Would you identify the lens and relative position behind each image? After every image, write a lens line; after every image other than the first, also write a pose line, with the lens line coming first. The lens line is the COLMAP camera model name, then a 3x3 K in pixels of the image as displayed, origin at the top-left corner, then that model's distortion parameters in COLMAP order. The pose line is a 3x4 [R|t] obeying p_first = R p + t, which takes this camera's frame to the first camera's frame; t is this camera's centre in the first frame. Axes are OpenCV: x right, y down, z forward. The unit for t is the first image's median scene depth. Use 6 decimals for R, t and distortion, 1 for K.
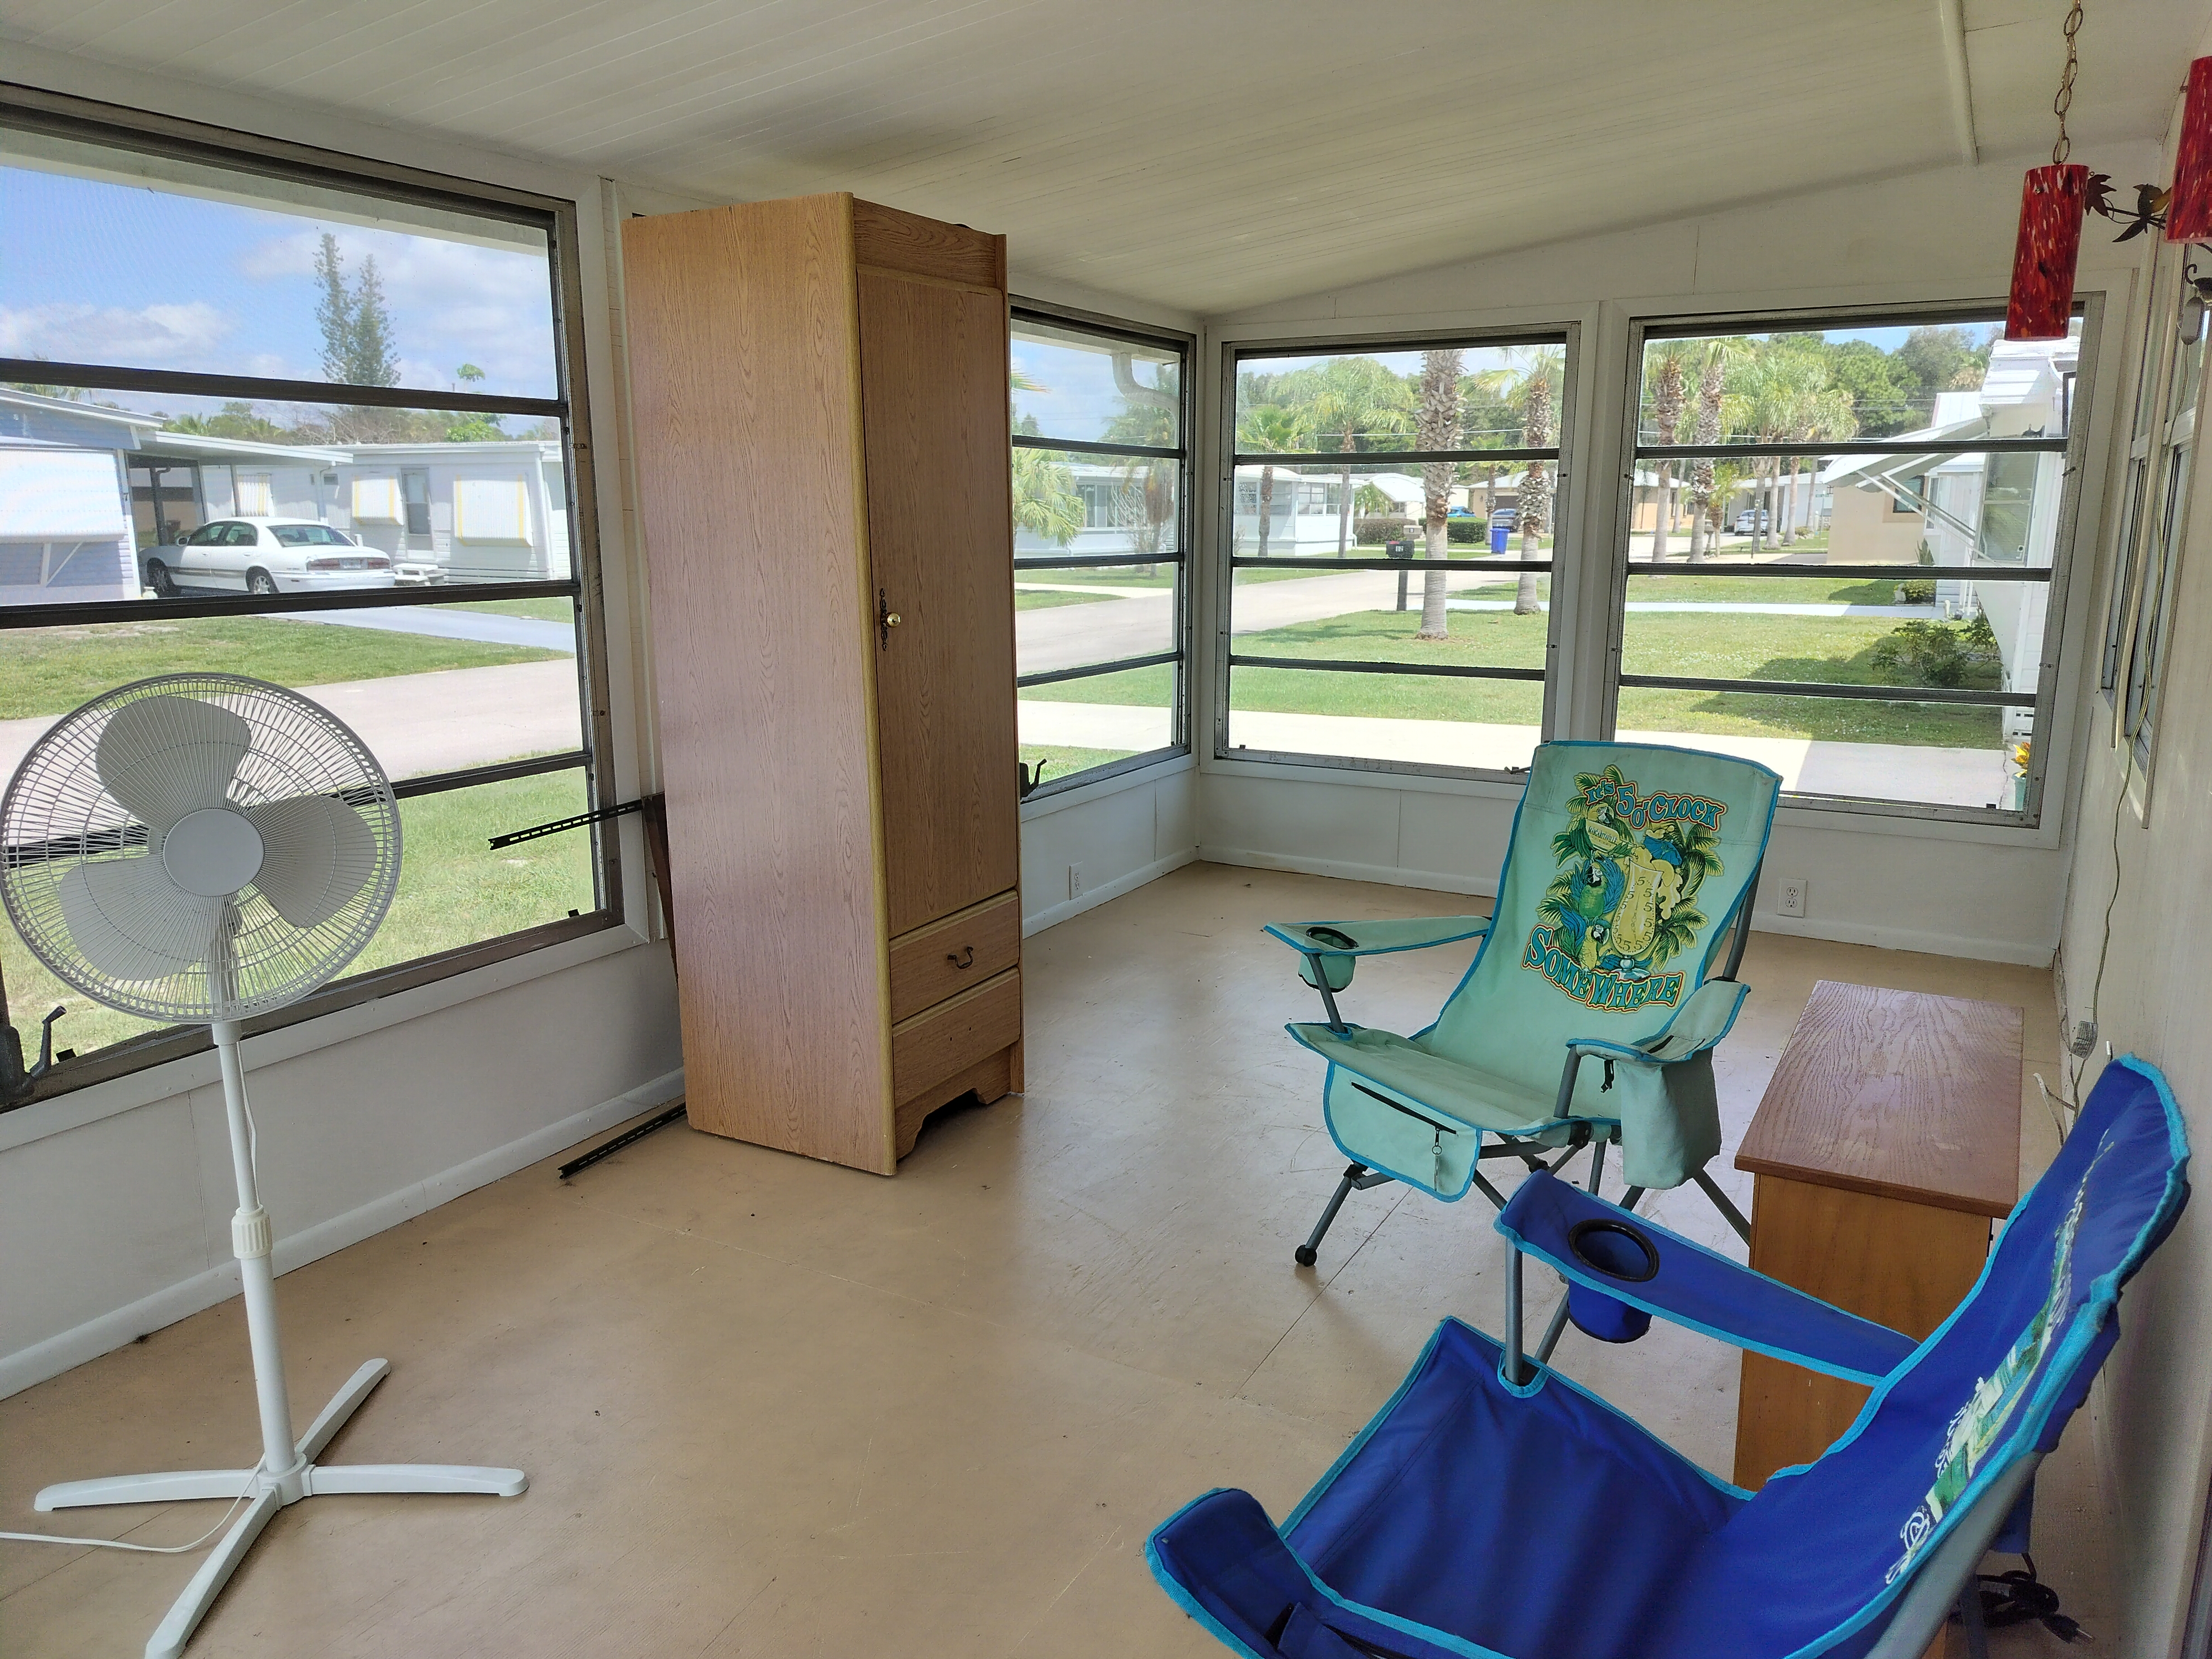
lens RADIAL K [[1555.4, 0, 1108.4], [0, 1555.4, 830.6], [0, 0, 1]] dist [0.076466, -0.102551]
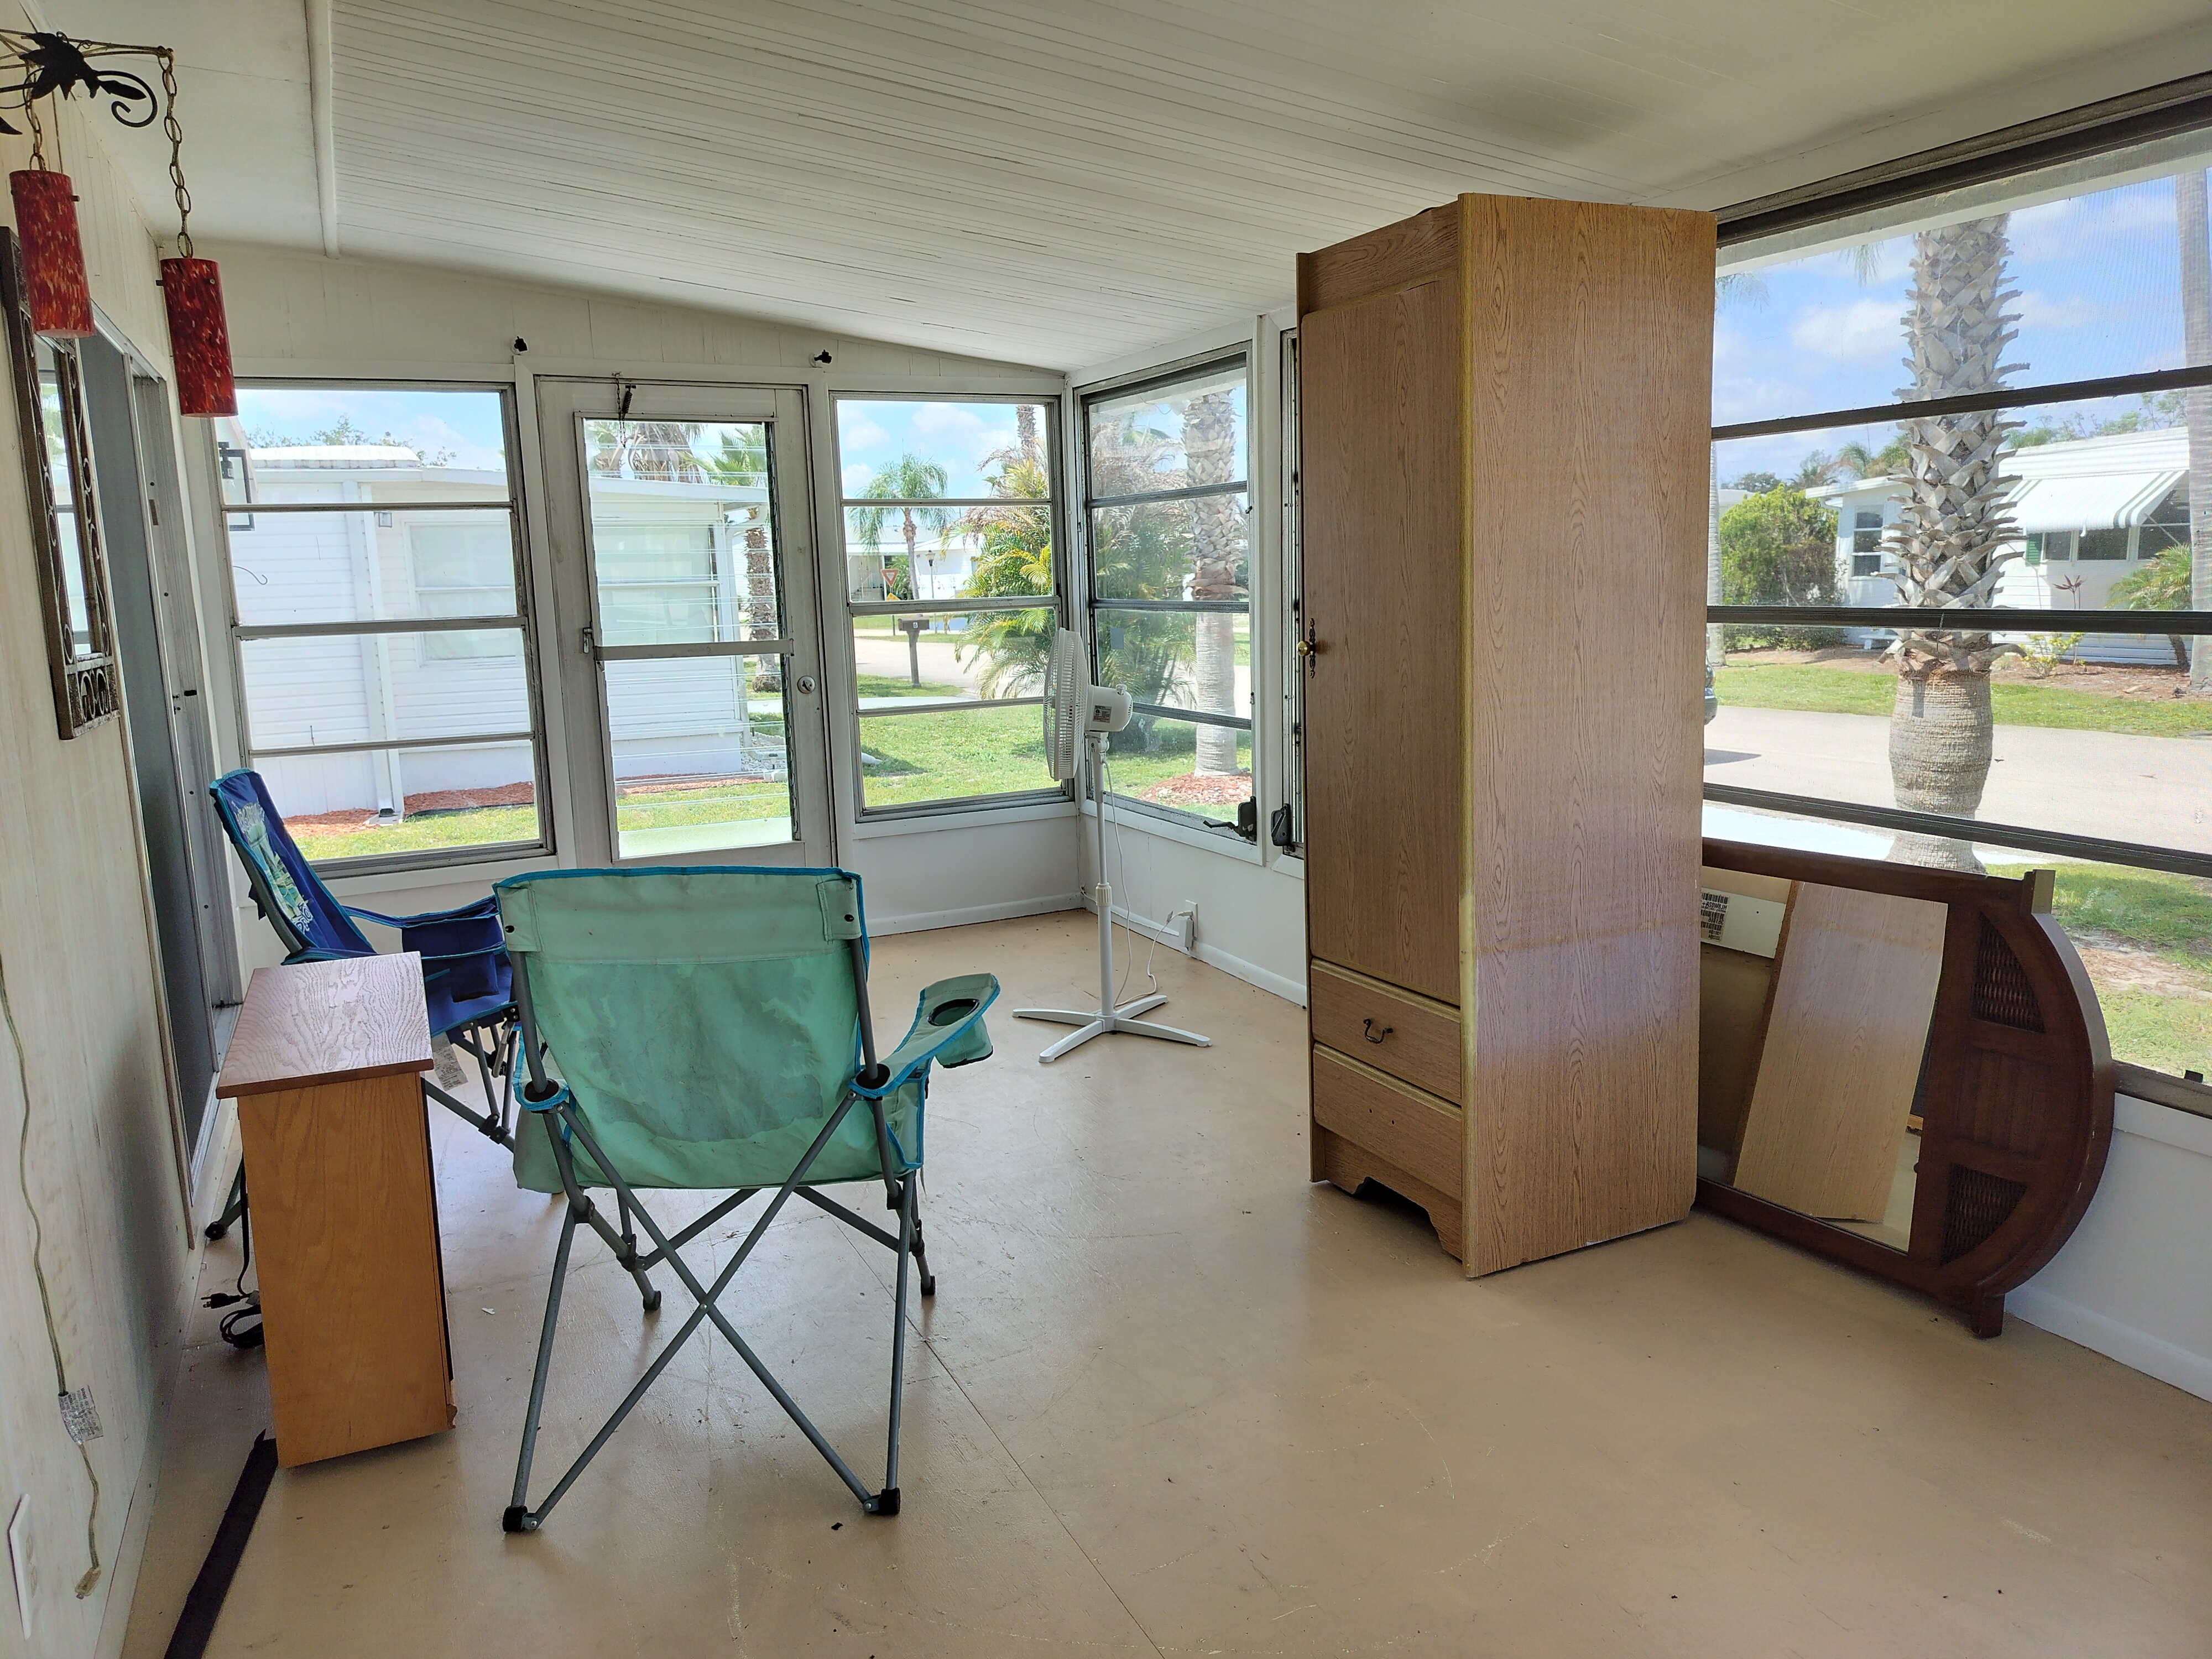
lens RADIAL K [[1555.4, 0, 1108.3], [0, 1555.4, 820.5], [0, 0, 1]] dist [0.076466, -0.102551]
pose [[-0.574842, 0.151883, -0.804045, 0.714913], [-0.137961, 0.950566, 0.278194, -0.268567], [0.806550, 0.270844, -0.525471, 1.335624]]
